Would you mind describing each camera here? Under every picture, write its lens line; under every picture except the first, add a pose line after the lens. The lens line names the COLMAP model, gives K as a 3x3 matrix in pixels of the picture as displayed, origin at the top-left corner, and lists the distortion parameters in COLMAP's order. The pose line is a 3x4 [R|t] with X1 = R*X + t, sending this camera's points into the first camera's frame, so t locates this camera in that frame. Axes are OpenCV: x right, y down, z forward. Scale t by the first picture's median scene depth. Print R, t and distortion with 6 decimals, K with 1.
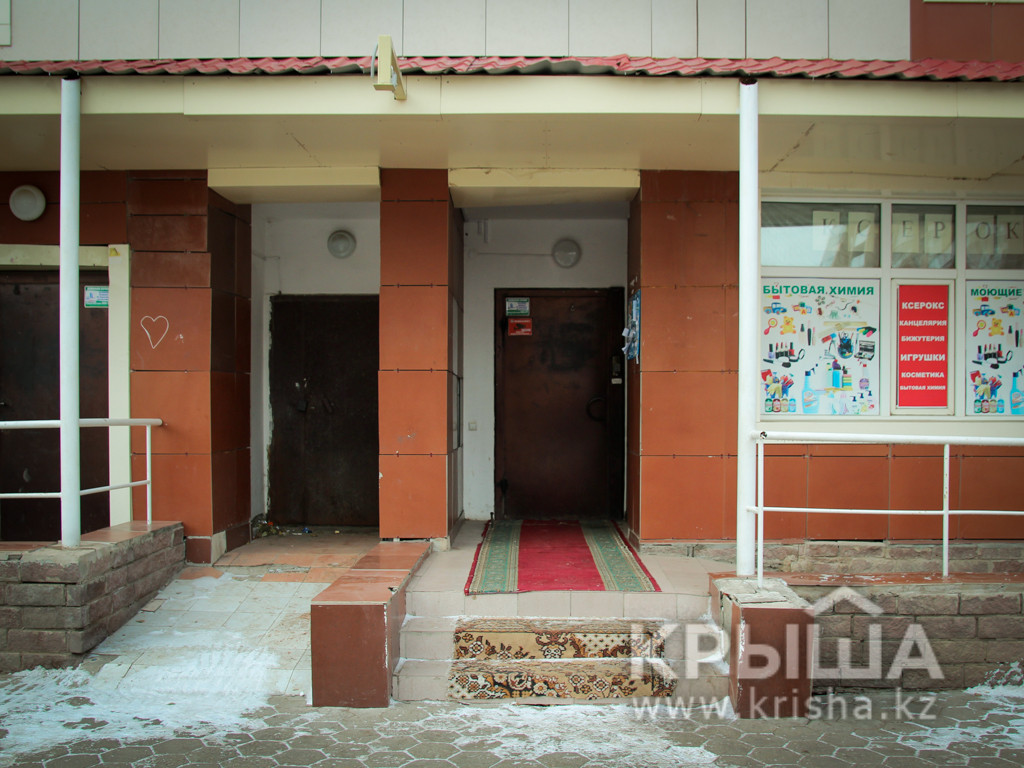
lens RADIAL K [[1013.4, 0, 511.7], [0, 1013.4, 386.4], [0, 0, 1]] dist [-0.019328, 0.000000]
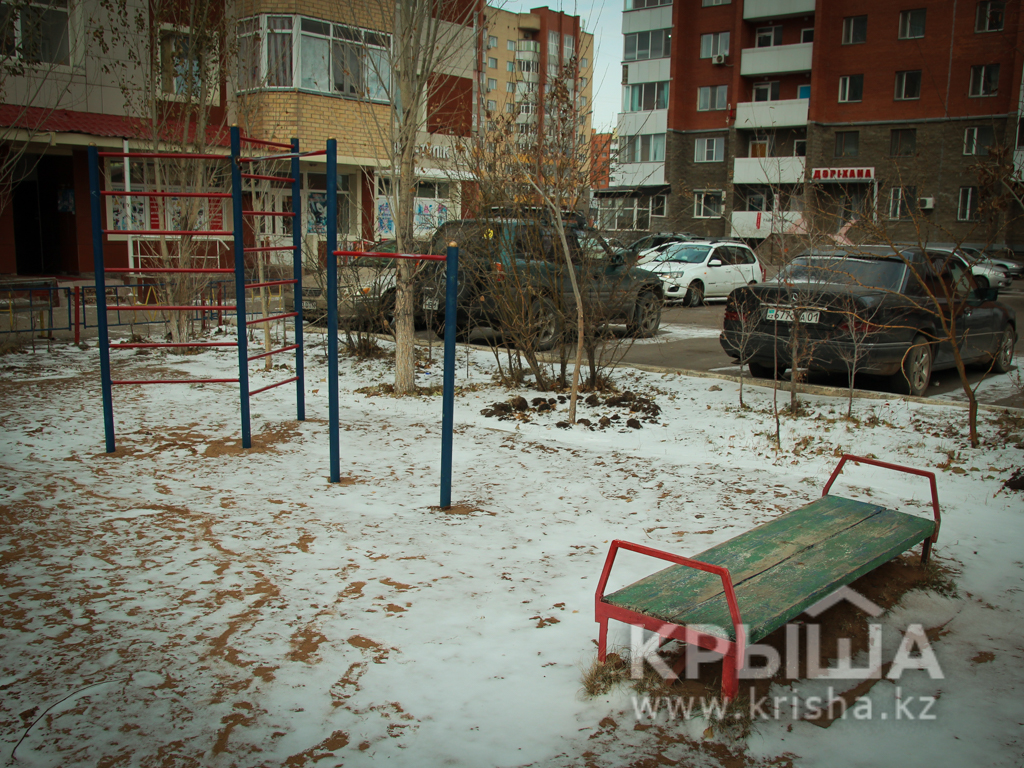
lens RADIAL K [[1013.4, 0, 512.5], [0, 1013.4, 384.7], [0, 0, 1]] dist [-0.019328, 0.000000]
pose [[0.656790, -0.105463, 0.746662, -1.293353], [-0.014293, 0.988253, 0.152160, 0.004604], [-0.753938, -0.110609, 0.647567, -1.965485]]
